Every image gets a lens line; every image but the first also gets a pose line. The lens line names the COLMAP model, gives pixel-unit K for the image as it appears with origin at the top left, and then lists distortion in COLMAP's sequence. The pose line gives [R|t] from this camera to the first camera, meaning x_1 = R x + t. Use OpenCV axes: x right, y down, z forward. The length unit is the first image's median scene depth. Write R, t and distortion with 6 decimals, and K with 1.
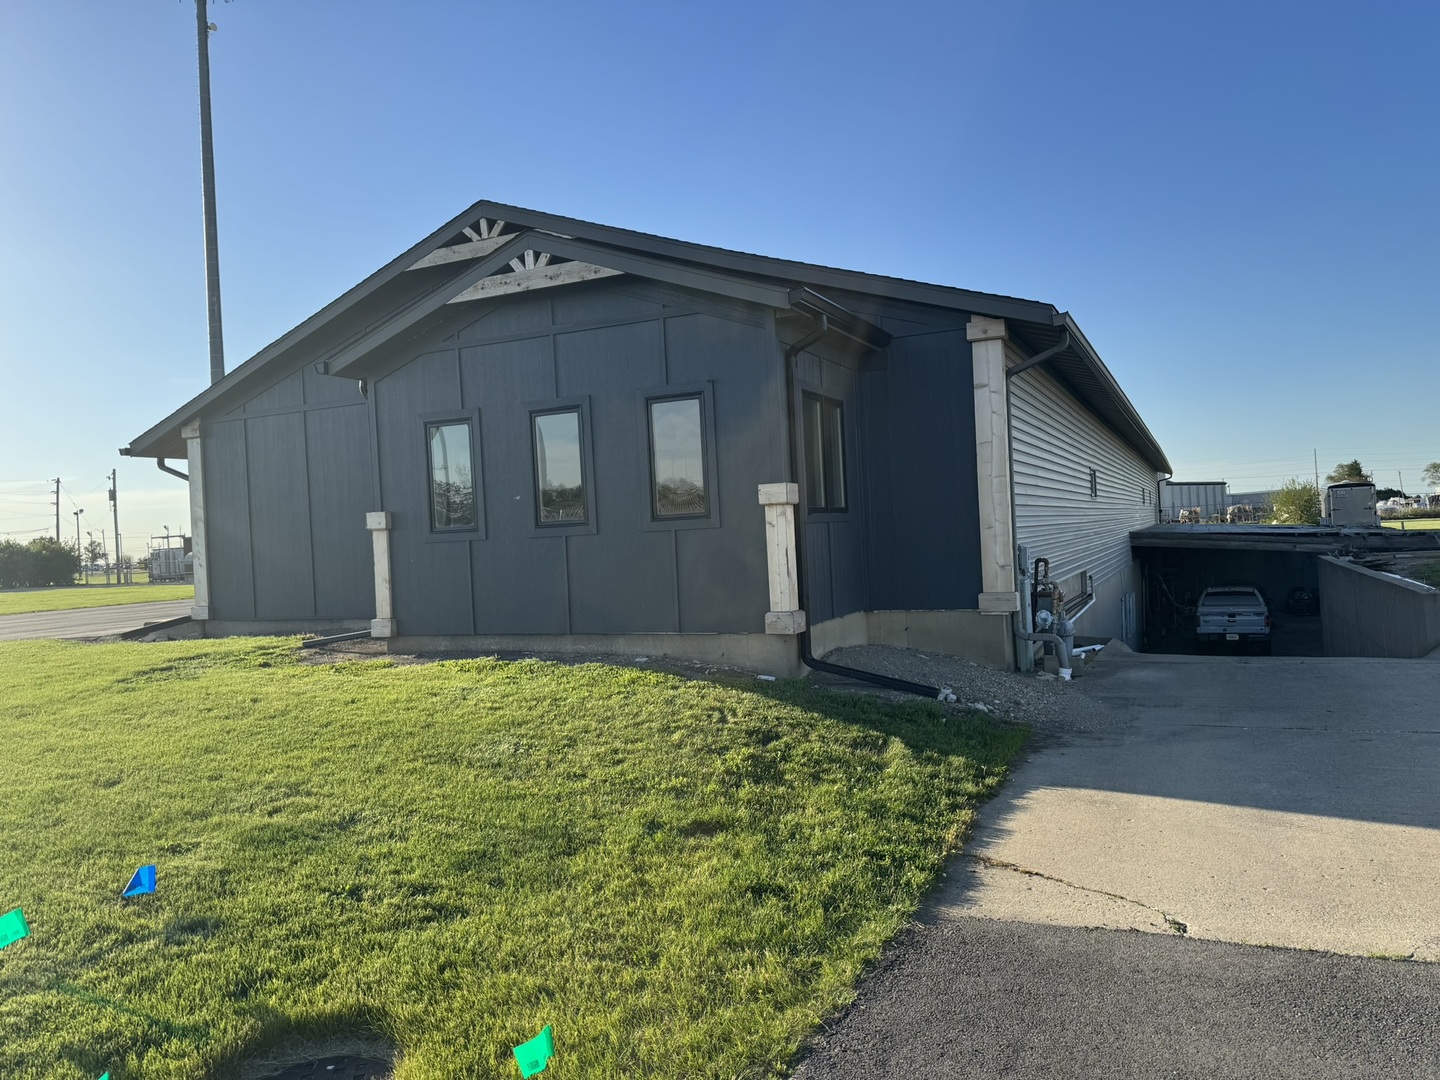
lens RADIAL K [[1025.2, 0, 711.7], [0, 1025.2, 537.1], [0, 0, 1]] dist [0.040459, -0.021187]
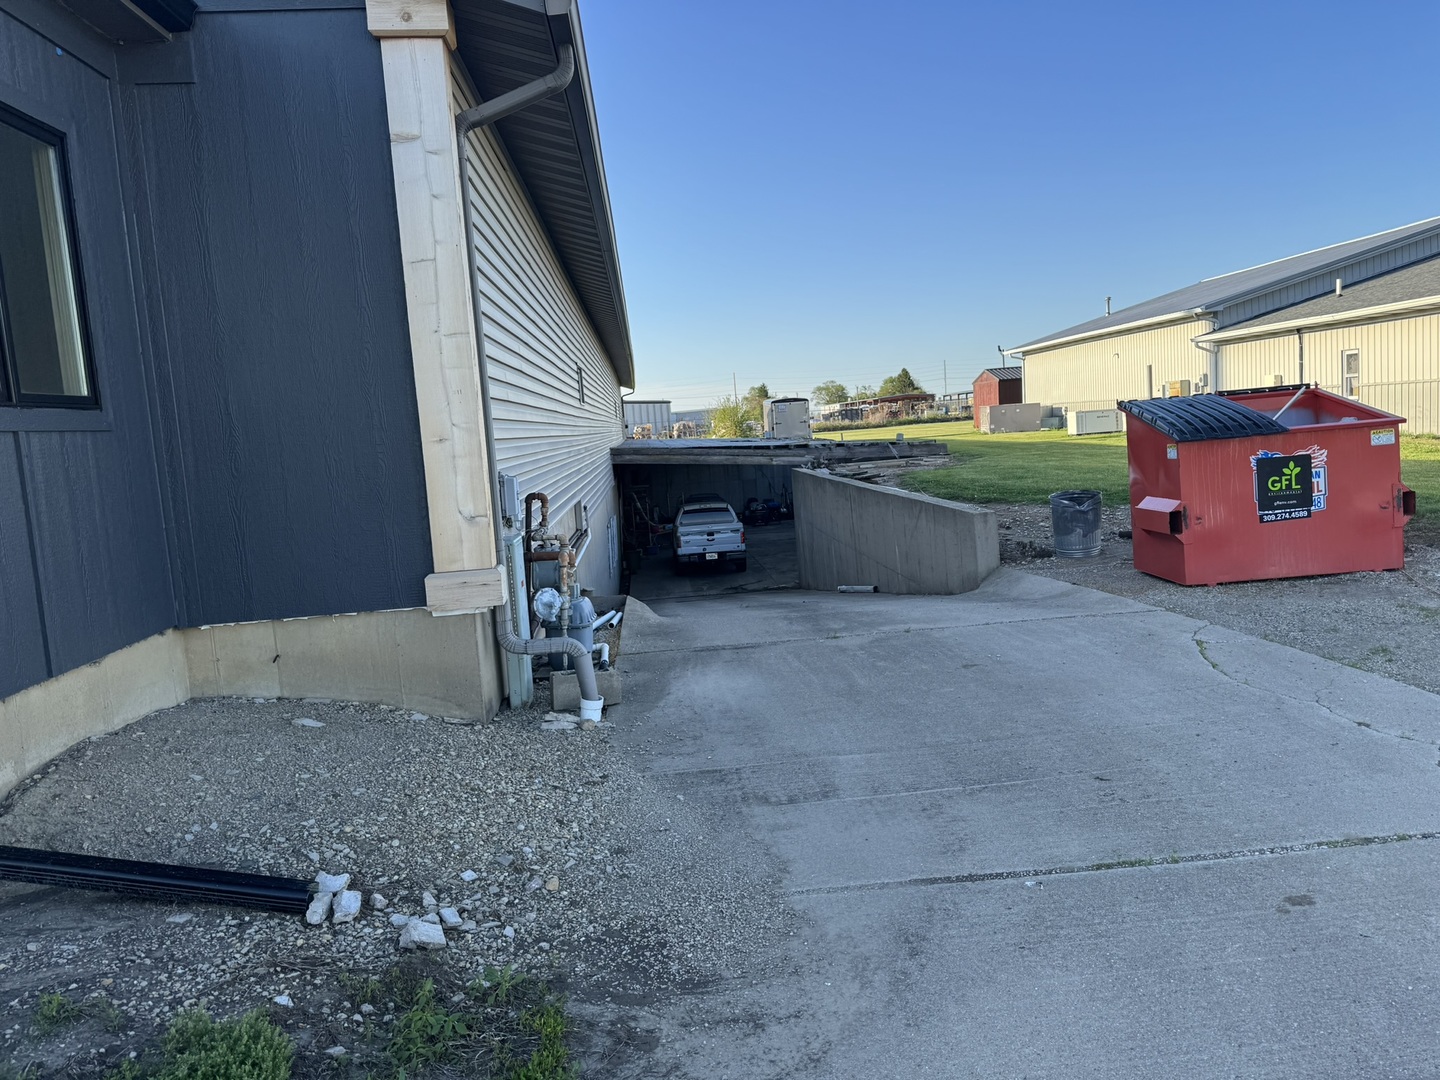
lens RADIAL K [[1025.2, 0, 715.7], [0, 1025.2, 533.7], [0, 0, 1]] dist [0.040459, -0.021187]
pose [[0.872430, -0.061391, 0.484867, 0.126771], [0.025226, 0.996413, 0.080771, -0.001077], [-0.488087, -0.058236, 0.870850, 0.445204]]
